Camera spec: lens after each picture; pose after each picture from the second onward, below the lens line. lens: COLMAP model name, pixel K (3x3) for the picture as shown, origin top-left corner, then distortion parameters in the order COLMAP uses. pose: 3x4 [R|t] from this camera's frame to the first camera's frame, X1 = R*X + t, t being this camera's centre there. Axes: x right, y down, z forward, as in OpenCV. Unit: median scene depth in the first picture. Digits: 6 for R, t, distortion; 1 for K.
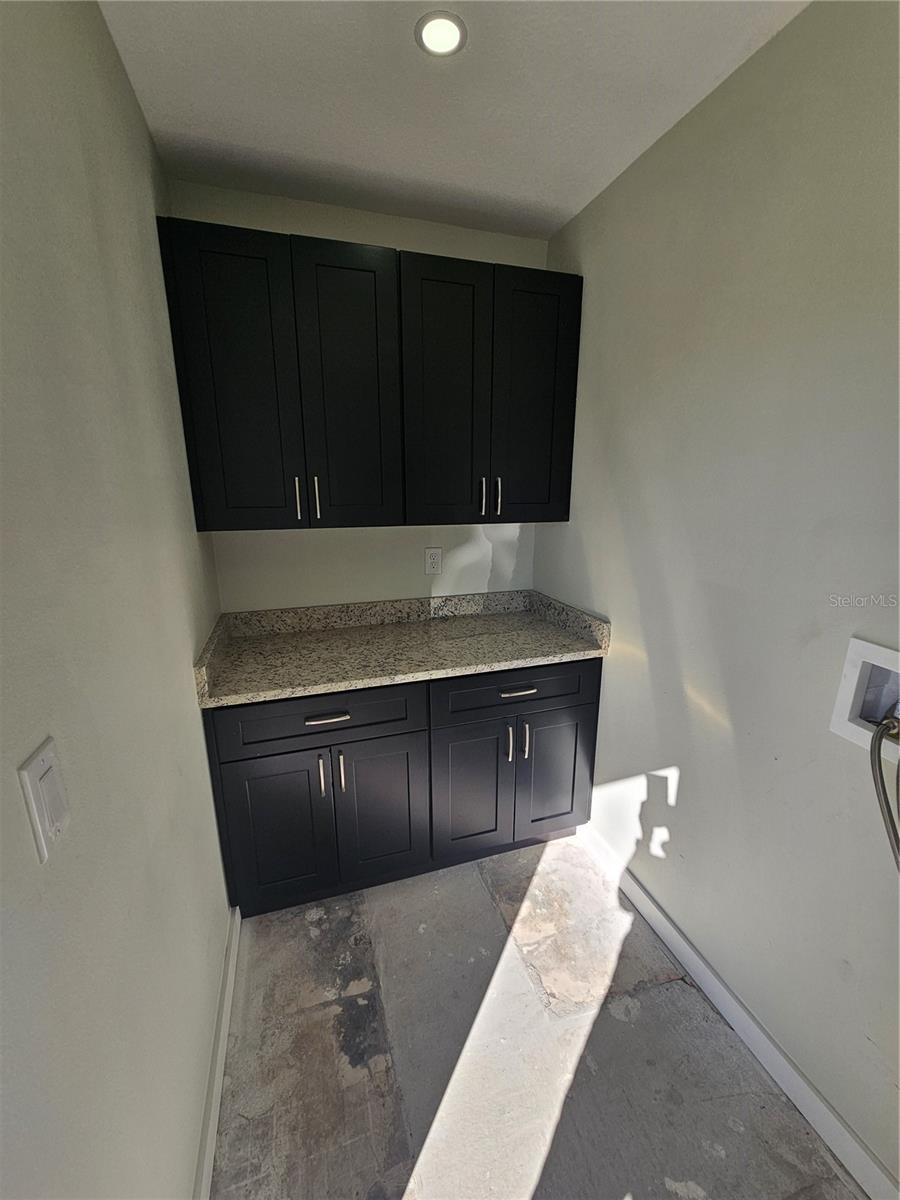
lens RADIAL K [[490.8, 0, 451.9], [0, 490.8, 601.4], [0, 0, 1]] dist [-0.003051, 0.000353]
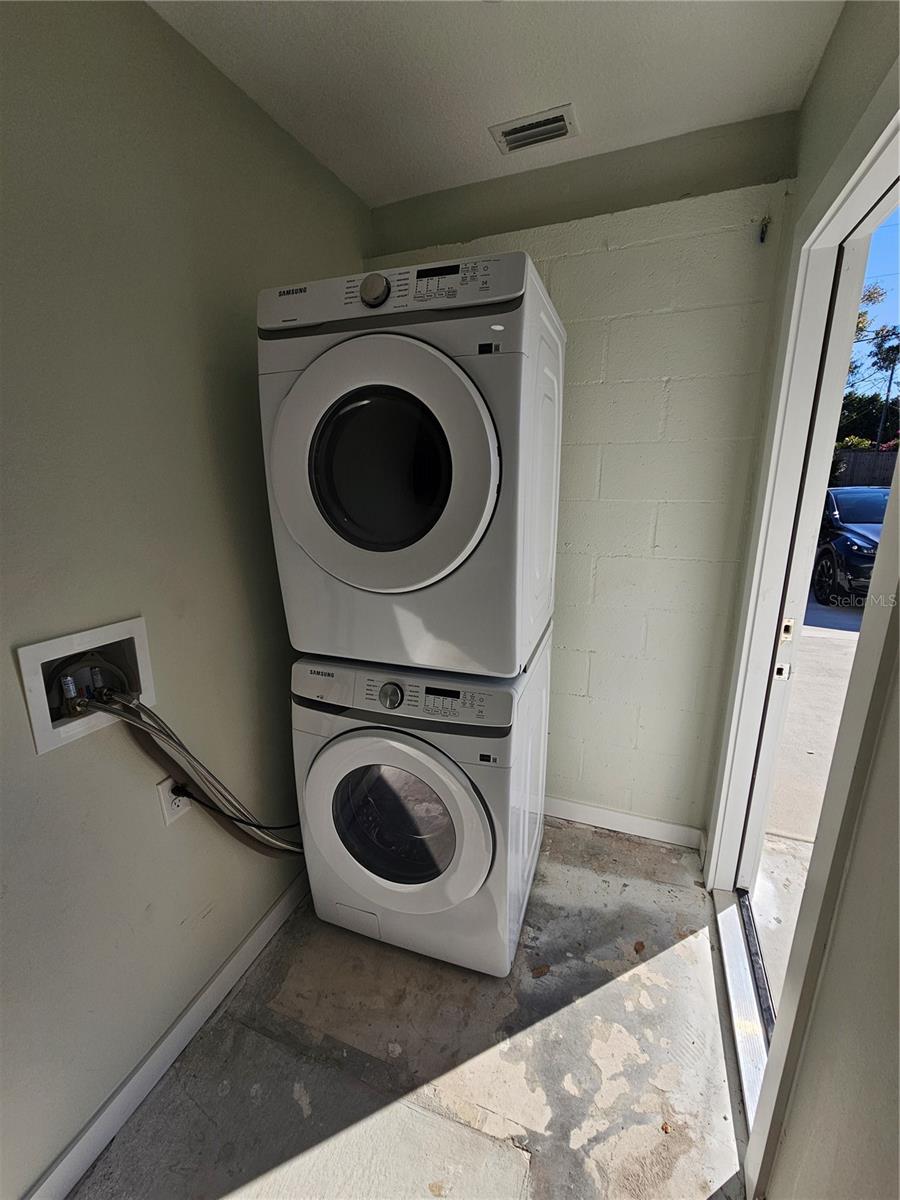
lens RADIAL K [[490.8, 0, 450.1], [0, 490.8, 601.4], [0, 0, 1]] dist [-0.003051, 0.000353]
pose [[-0.783112, -0.139529, 0.606025, -0.299477], [0.168999, 0.890082, 0.423312, -0.227775], [-0.598477, 0.433918, -0.673454, 1.012678]]
